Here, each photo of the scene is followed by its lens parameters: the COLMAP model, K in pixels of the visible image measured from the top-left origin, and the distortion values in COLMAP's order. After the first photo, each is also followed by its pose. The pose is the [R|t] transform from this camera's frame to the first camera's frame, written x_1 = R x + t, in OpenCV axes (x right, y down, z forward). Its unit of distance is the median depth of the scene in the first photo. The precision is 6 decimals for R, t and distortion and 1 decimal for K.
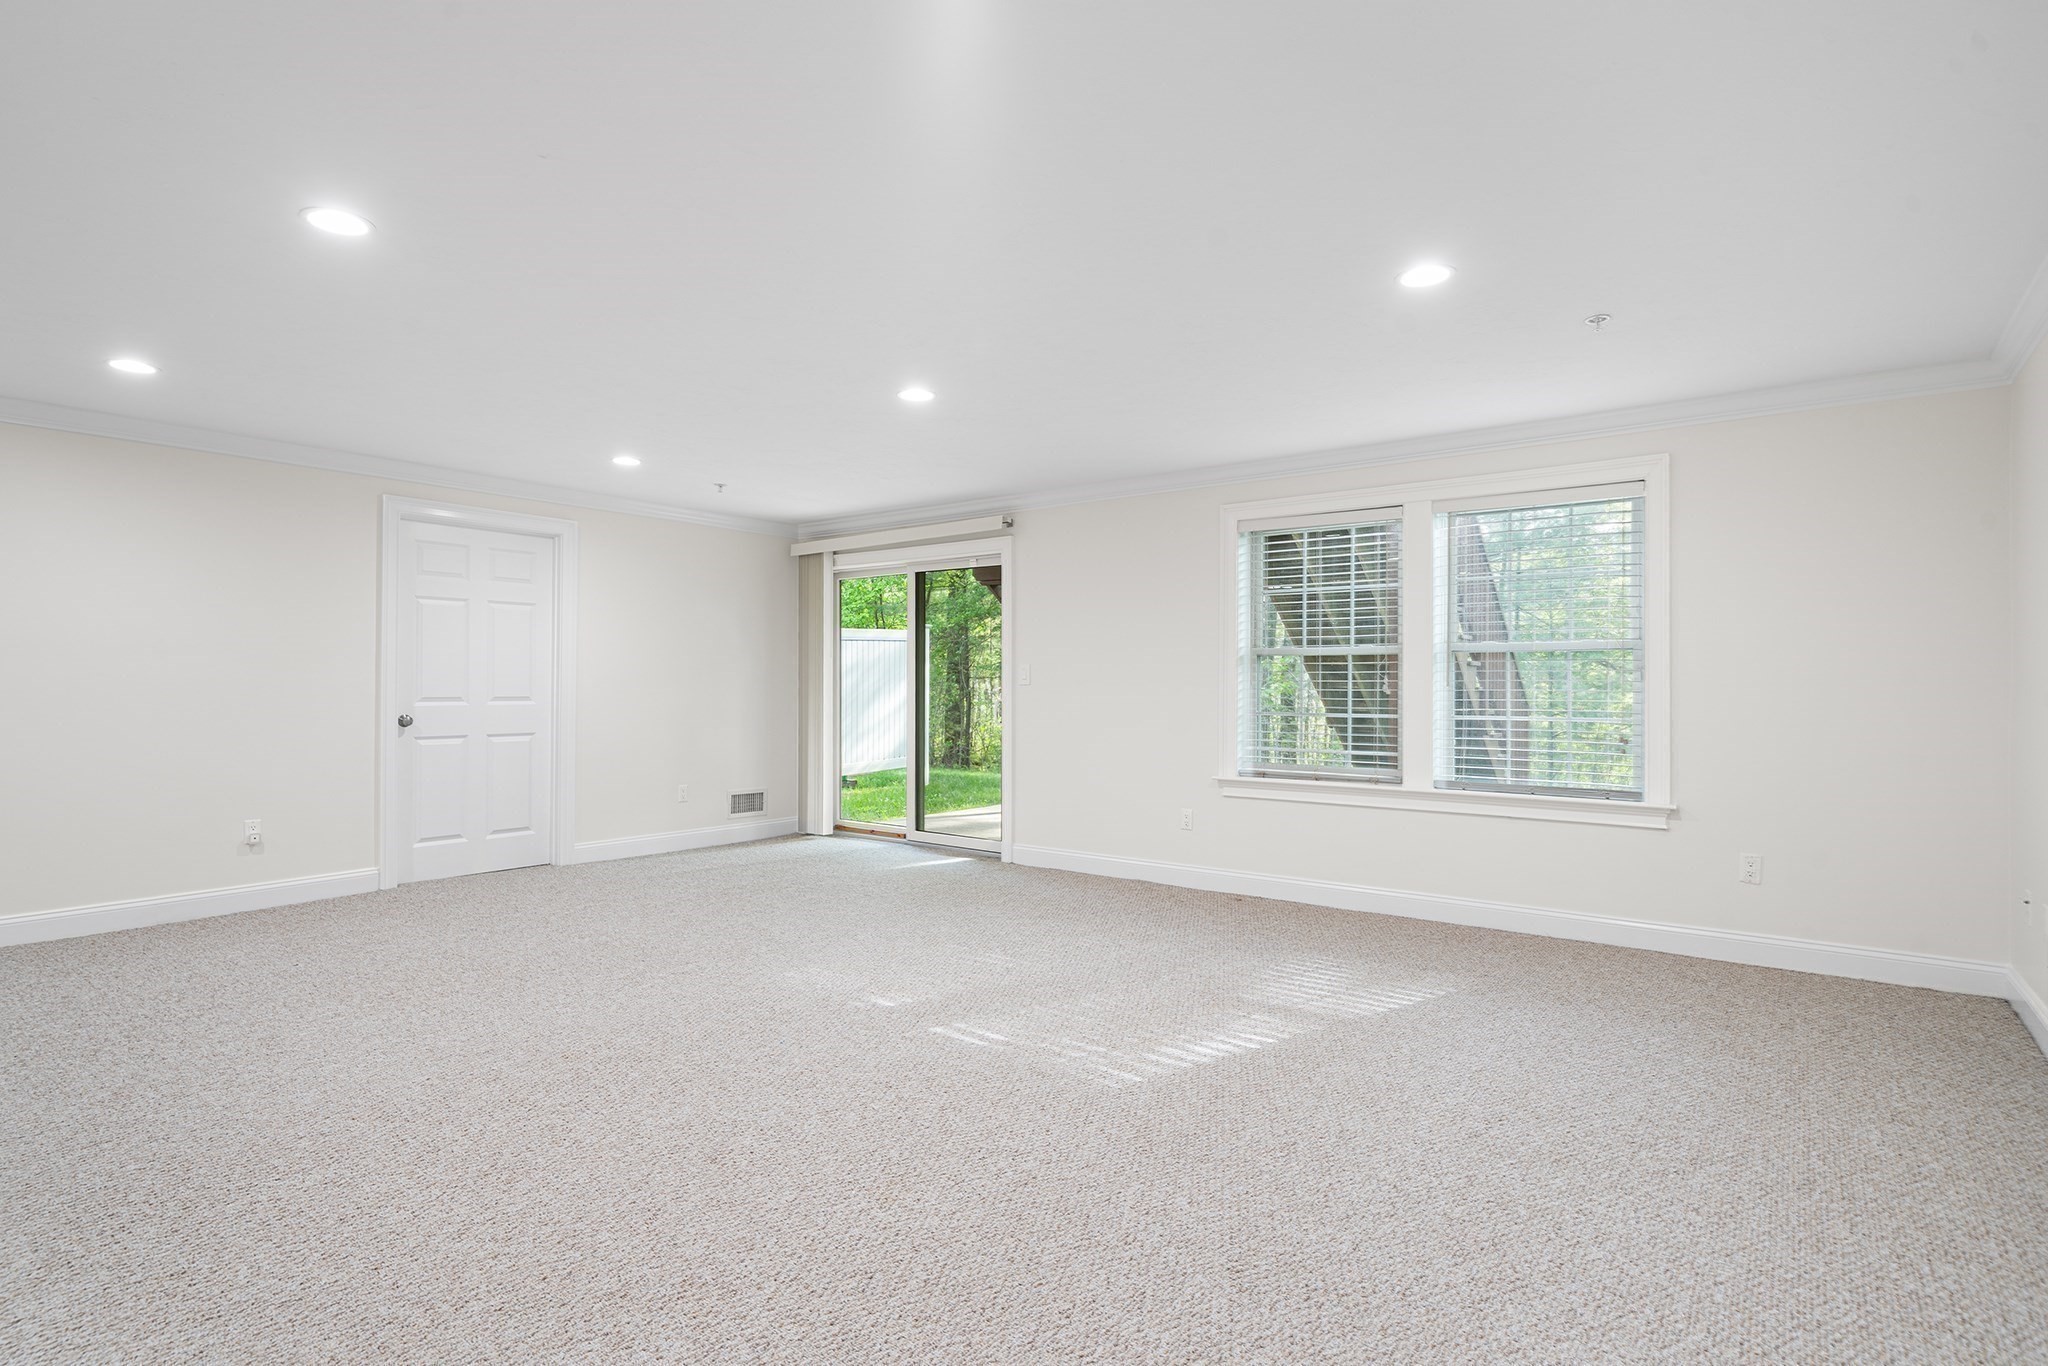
lens RADIAL K [[995.6, 0, 1022.0], [0, 995.6, 686.0], [0, 0, 1]] dist [0.003137, 0.000583]
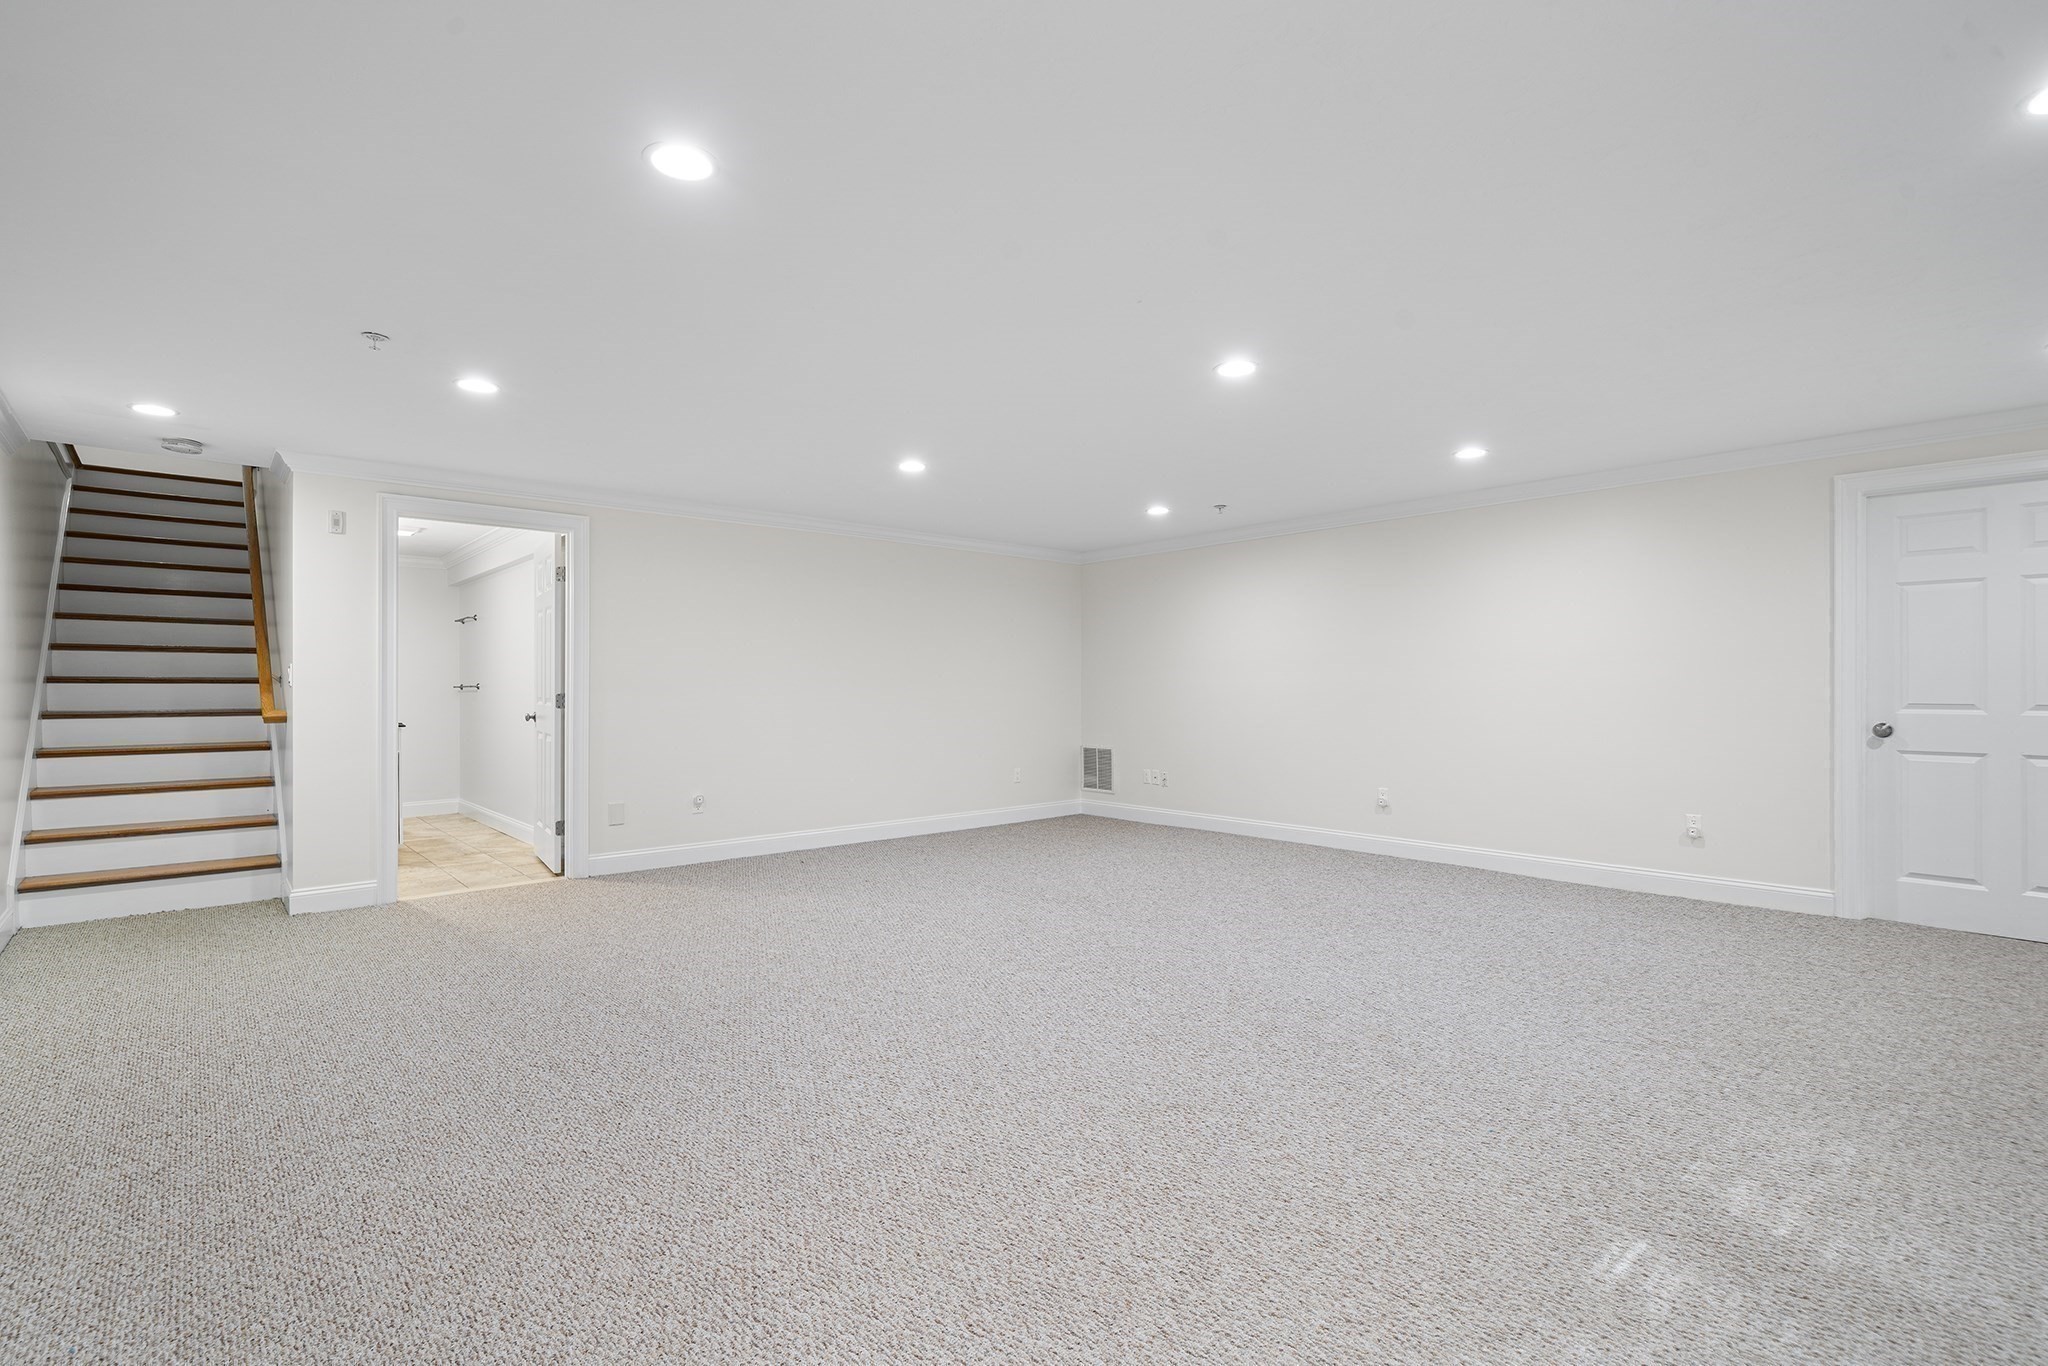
lens RADIAL K [[954.5, 0, 1021.8], [0, 954.5, 682.5], [0, 0, 1]] dist [0.001168, 0.000096]
pose [[-0.177848, -0.005667, -0.984042, 0.336013], [-0.001872, 0.999984, -0.005421, -0.000278], [0.984056, 0.000878, -0.177856, 0.433675]]
